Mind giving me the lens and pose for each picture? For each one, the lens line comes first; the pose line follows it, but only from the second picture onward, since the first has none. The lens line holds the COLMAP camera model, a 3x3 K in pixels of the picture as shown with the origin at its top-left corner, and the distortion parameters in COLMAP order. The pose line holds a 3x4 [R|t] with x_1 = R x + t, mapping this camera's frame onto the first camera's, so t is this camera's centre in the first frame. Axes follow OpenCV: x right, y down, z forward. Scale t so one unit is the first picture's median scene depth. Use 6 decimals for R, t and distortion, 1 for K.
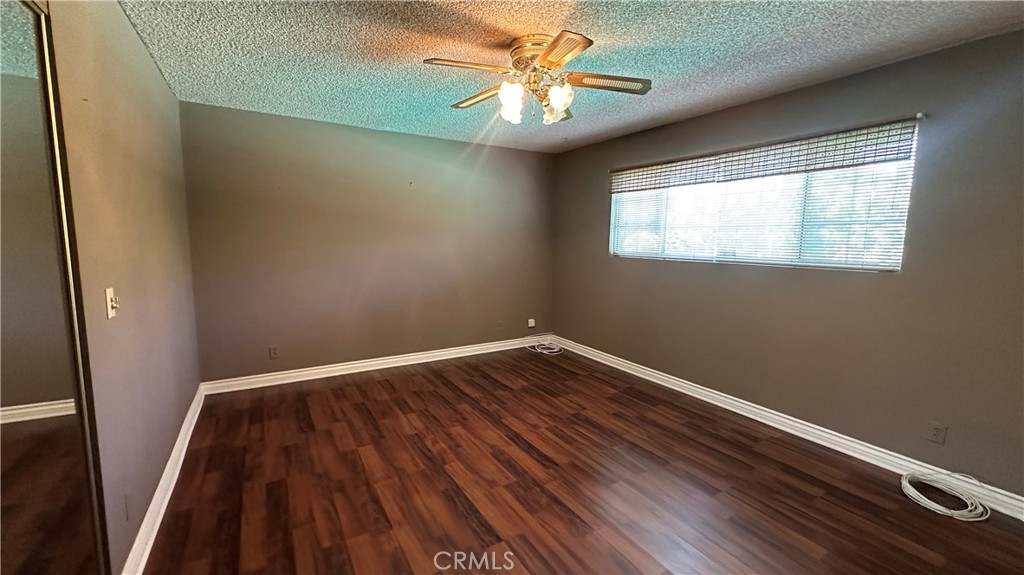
lens RADIAL K [[411.6, 0, 508.7], [0, 411.6, 290.1], [0, 0, 1]] dist [-0.003097, 0.000411]
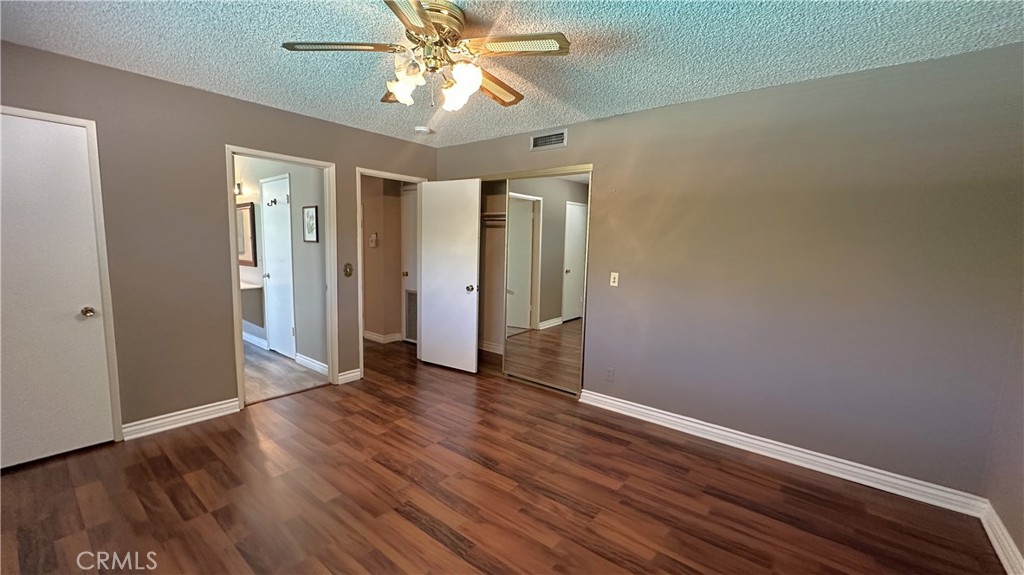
lens RADIAL K [[411.6, 0, 511.4], [0, 411.6, 284.1], [0, 0, 1]] dist [-0.003097, 0.000411]
pose [[-0.938759, -0.003035, -0.344562, 0.183801], [-0.081071, 0.973836, 0.212300, -0.222120], [0.334902, 0.227232, -0.914443, 1.718342]]
